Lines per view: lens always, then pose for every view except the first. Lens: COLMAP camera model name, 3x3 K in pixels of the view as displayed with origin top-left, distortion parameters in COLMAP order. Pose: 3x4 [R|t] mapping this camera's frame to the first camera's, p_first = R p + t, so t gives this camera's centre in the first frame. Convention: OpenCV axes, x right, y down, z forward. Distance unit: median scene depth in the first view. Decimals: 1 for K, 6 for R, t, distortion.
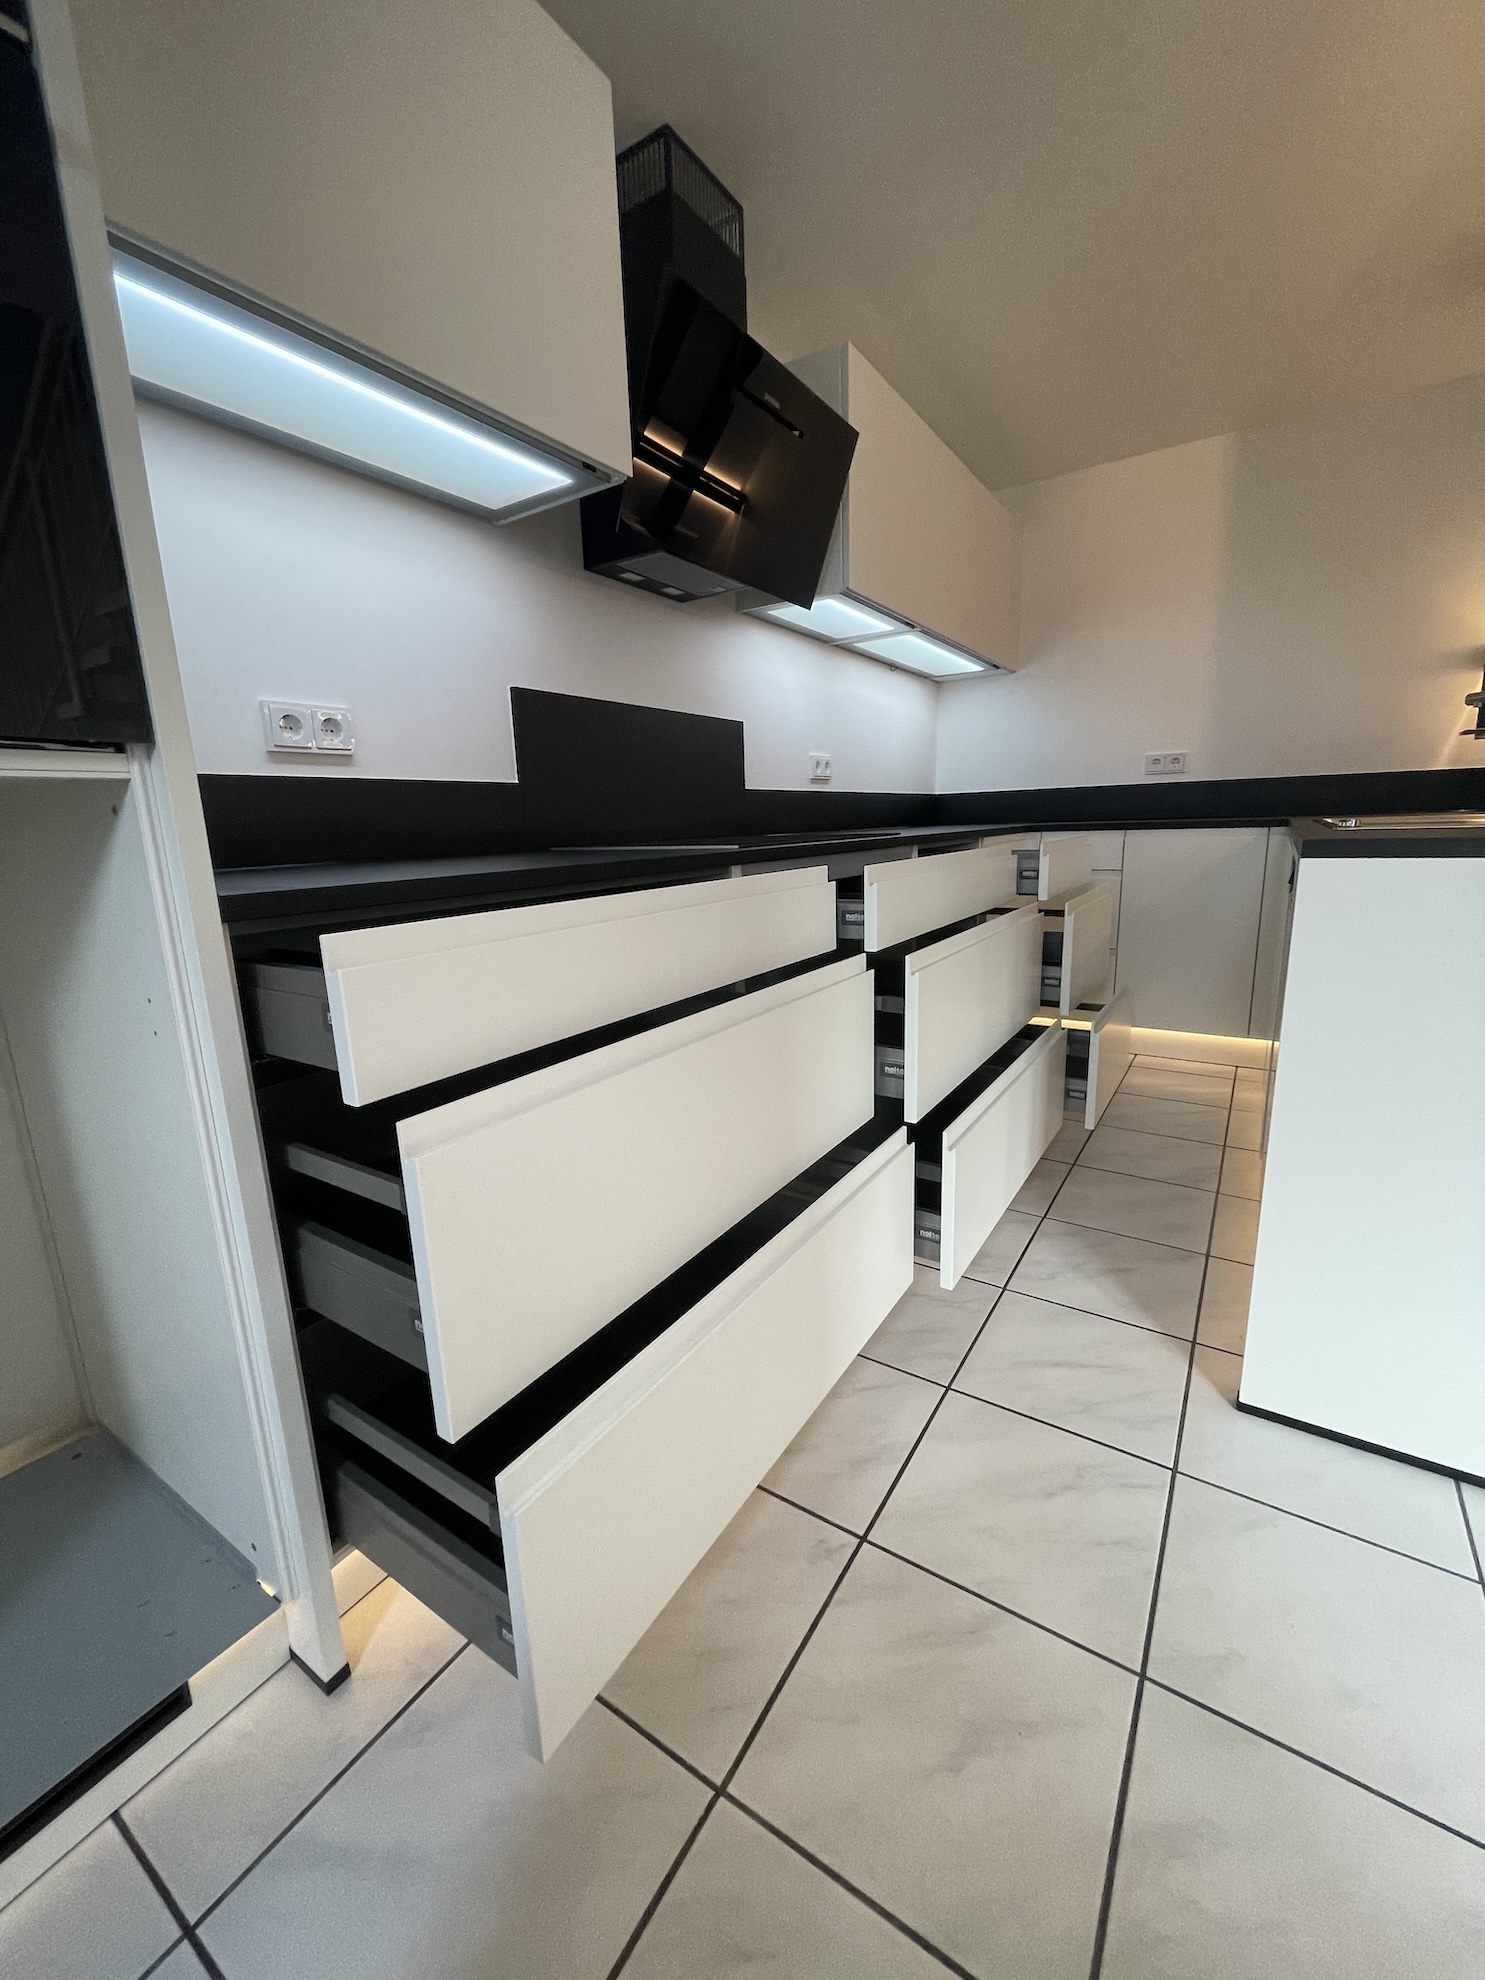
lens RADIAL K [[800.0, 0, 742.8], [0, 800.0, 991.0], [0, 0, 1]] dist [0.002280, -0.001625]
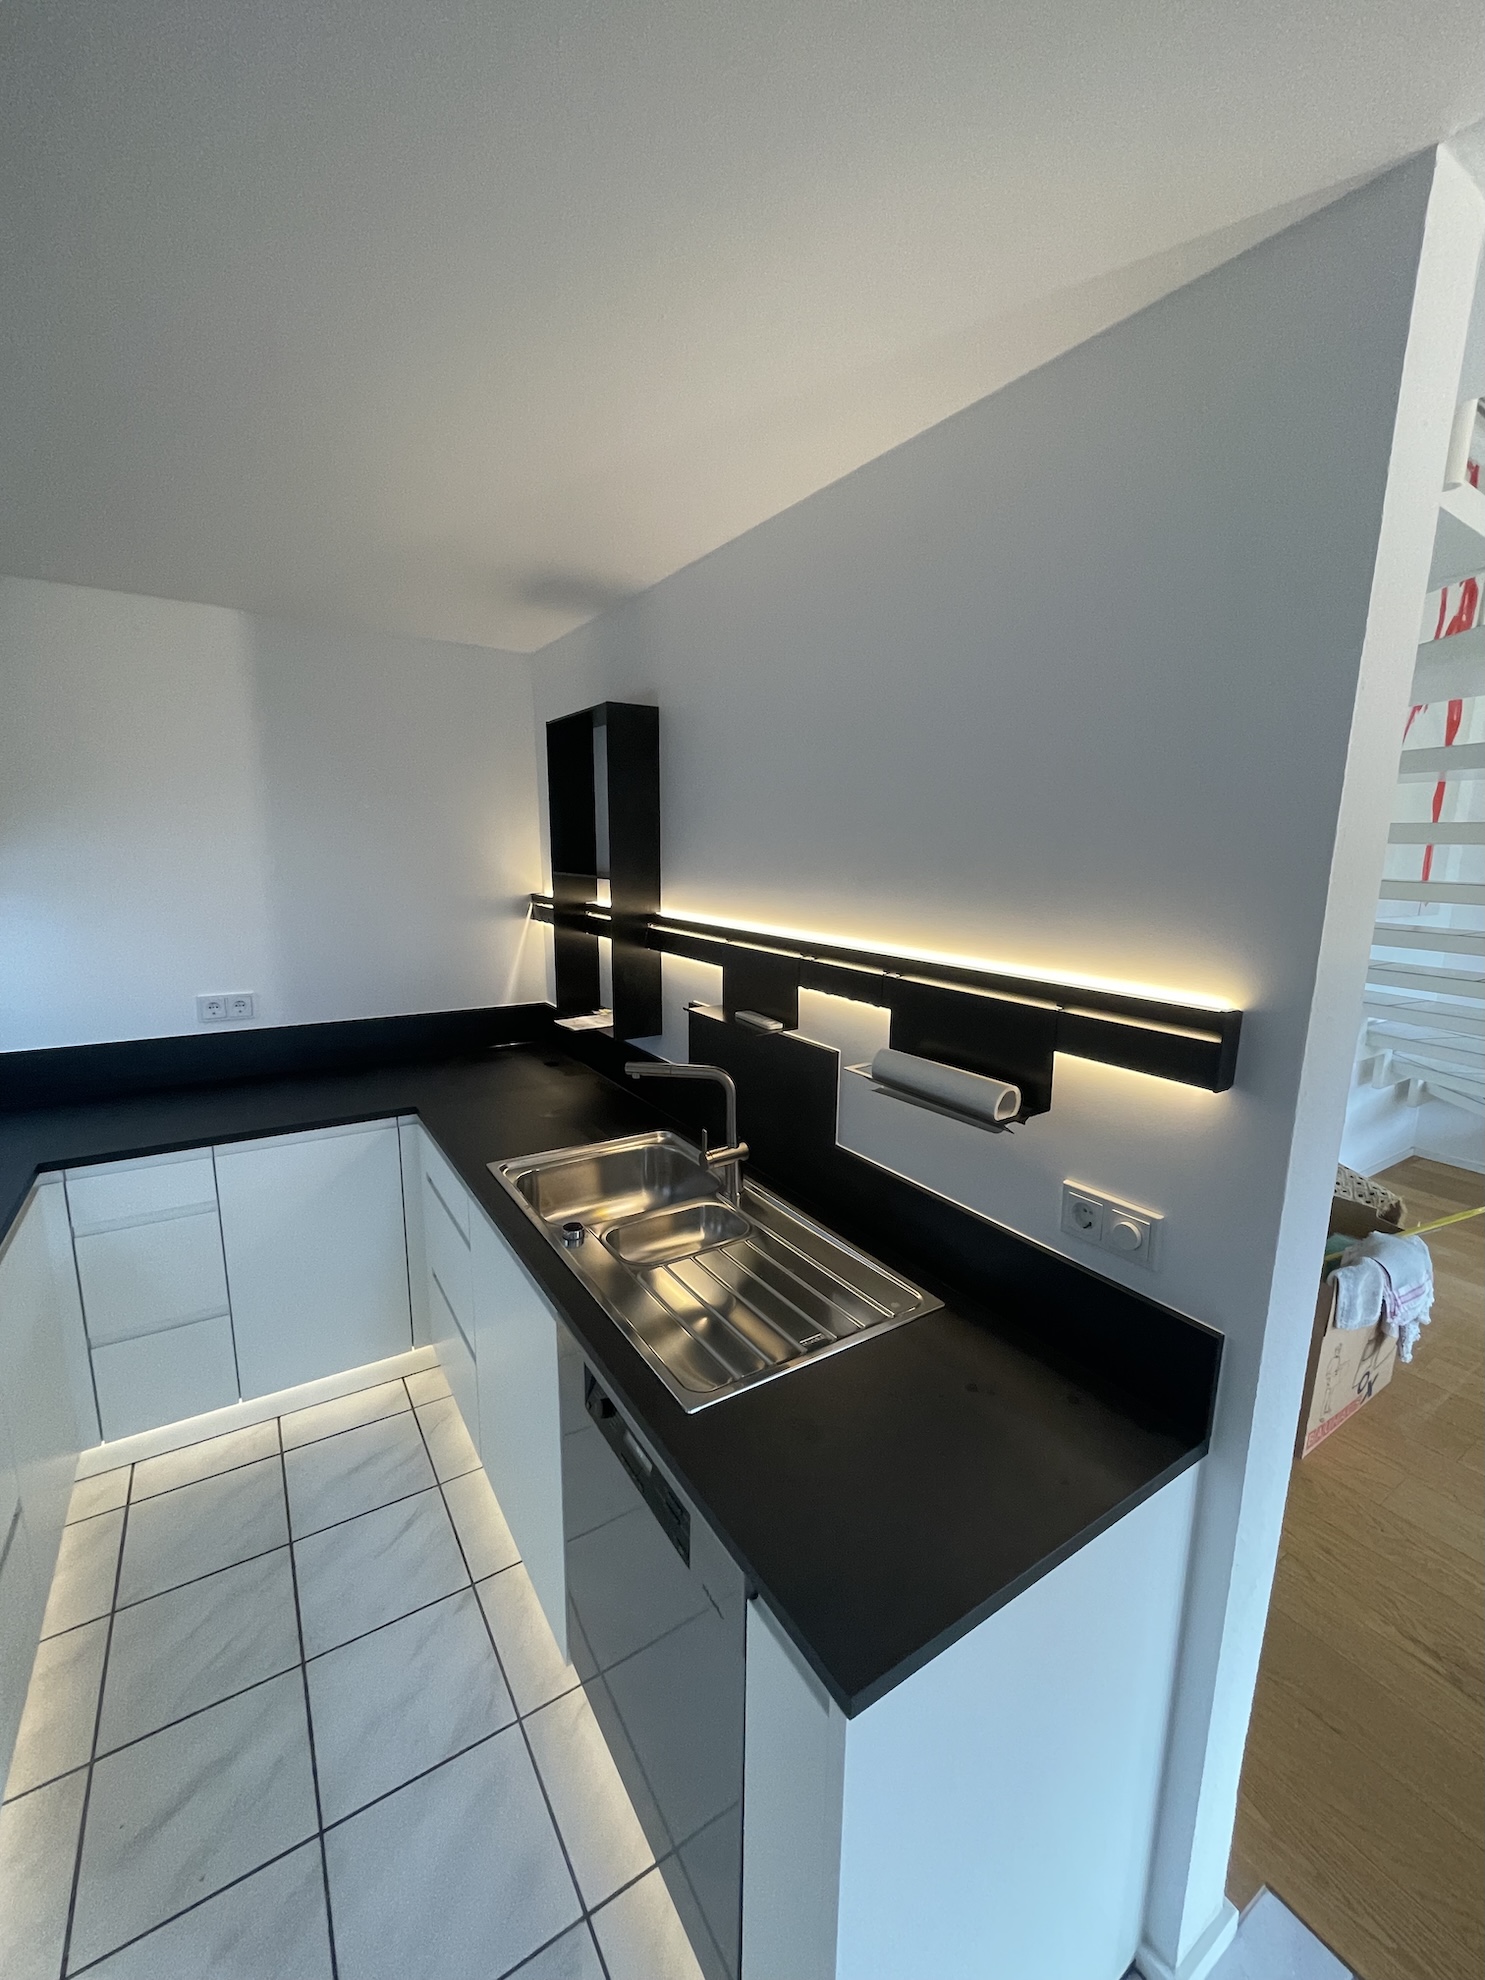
lens RADIAL K [[800.0, 0, 740.2], [0, 800.0, 991.7], [0, 0, 1]] dist [0.002280, -0.001625]
pose [[0.410905, -0.128687, 0.902550, 0.104813], [0.163314, 0.984364, 0.066000, -0.626695], [-0.896931, 0.120279, 0.425497, 0.553736]]
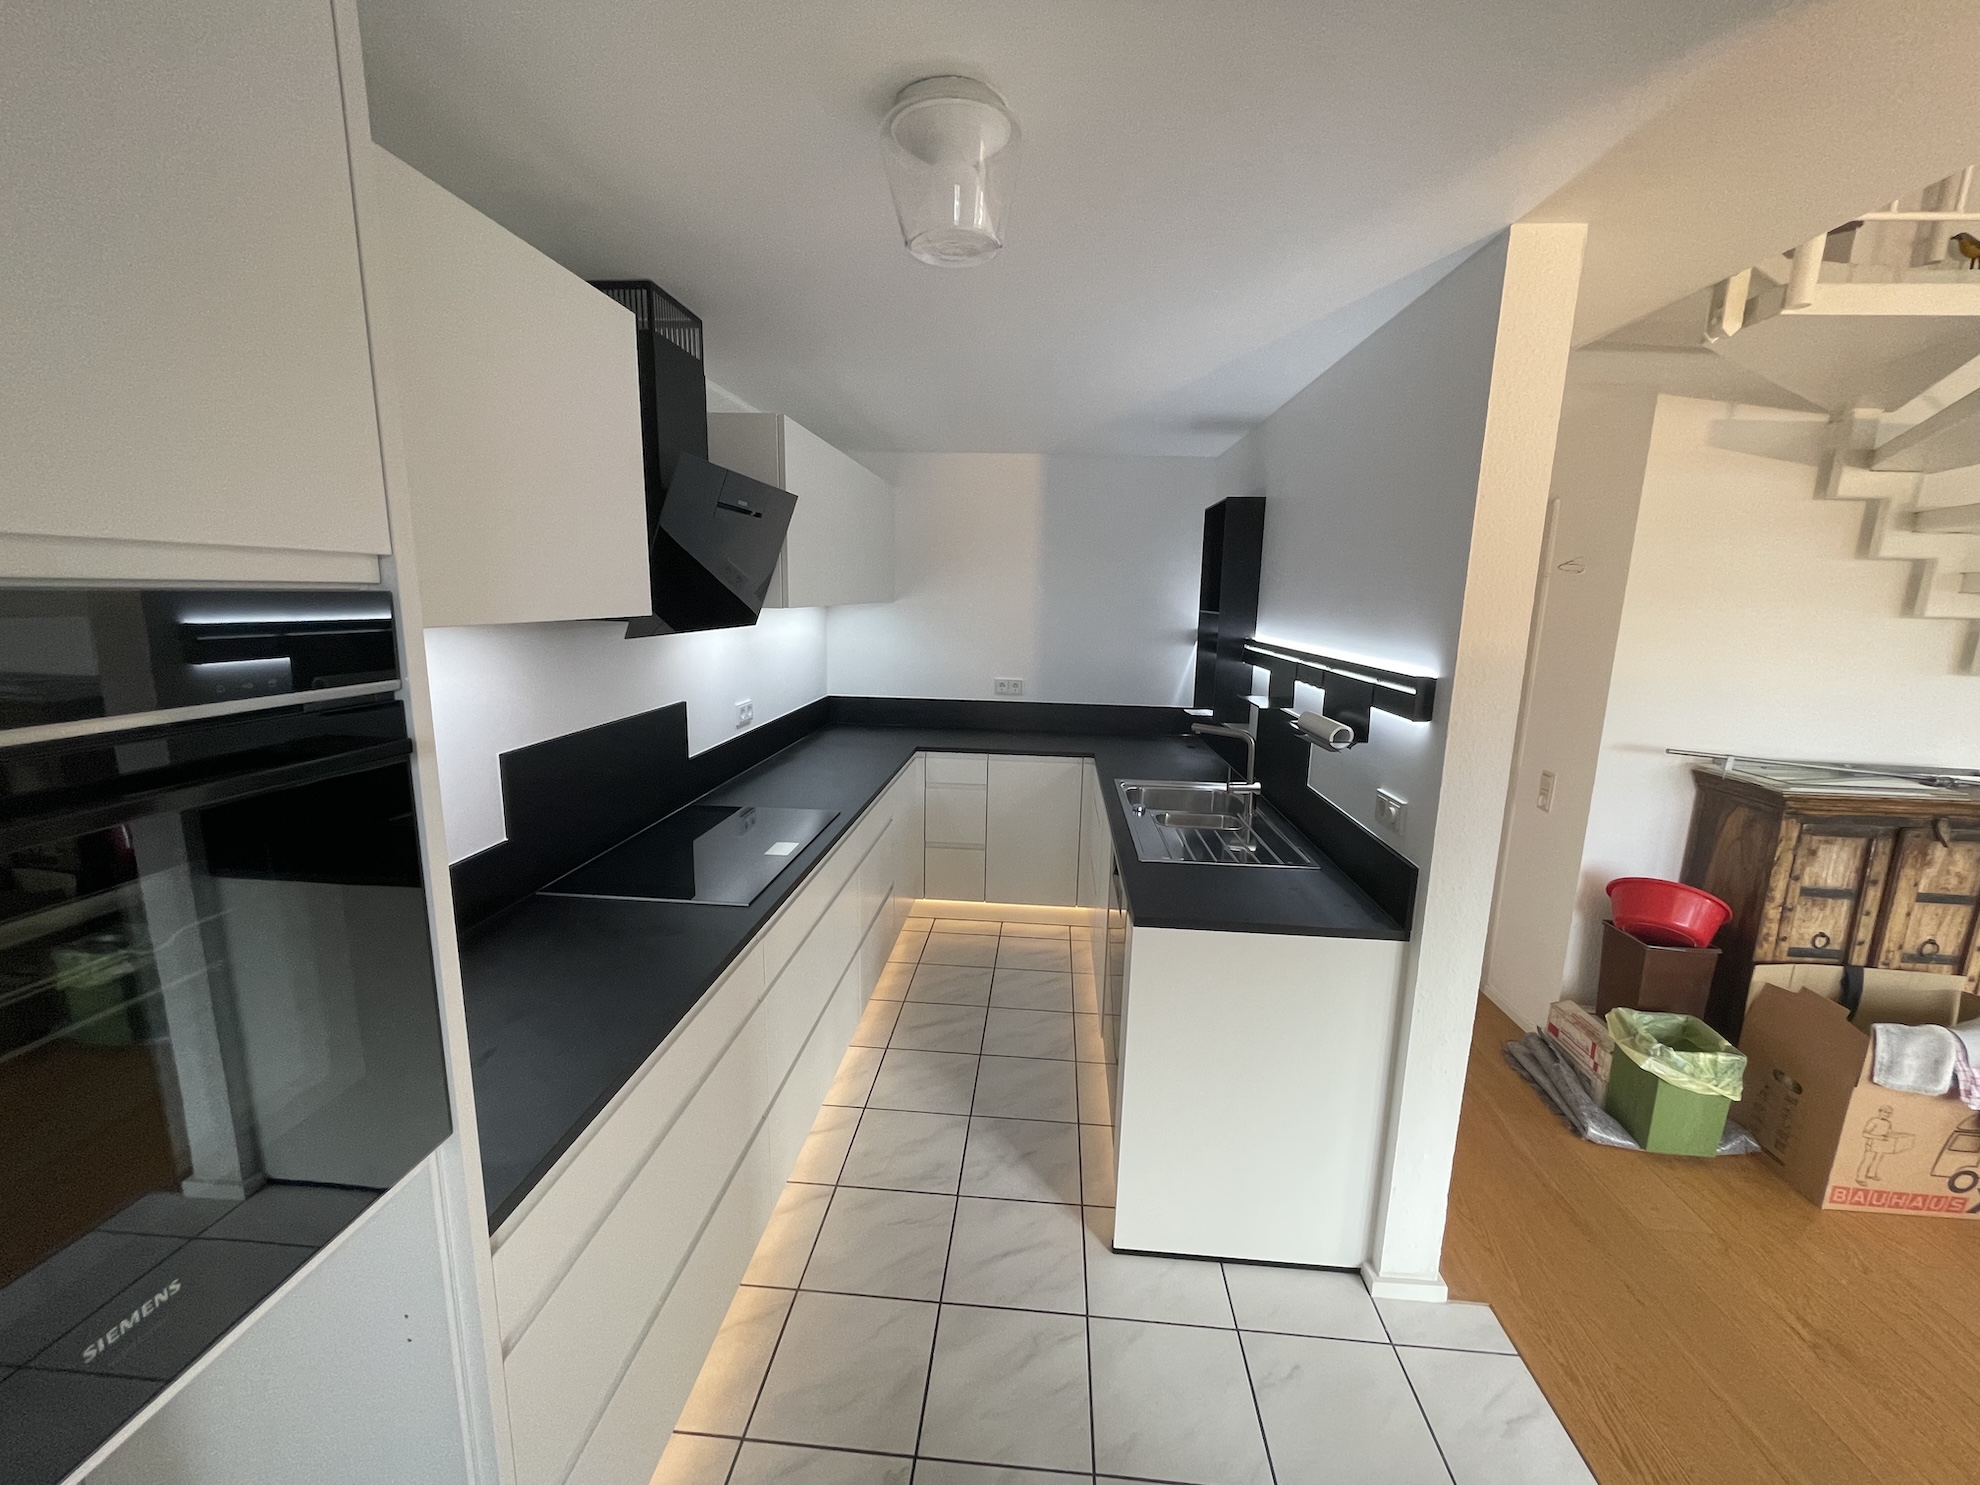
lens RADIAL K [[800.0, 0, 994.0], [0, 800.0, 741.7], [0, 0, 1]] dist [0.002280, -0.001625]
pose [[0.875372, -0.037216, 0.482016, -0.272264], [0.050535, 0.998615, -0.014672, -0.414898], [-0.480802, 0.037202, 0.876040, -0.267871]]
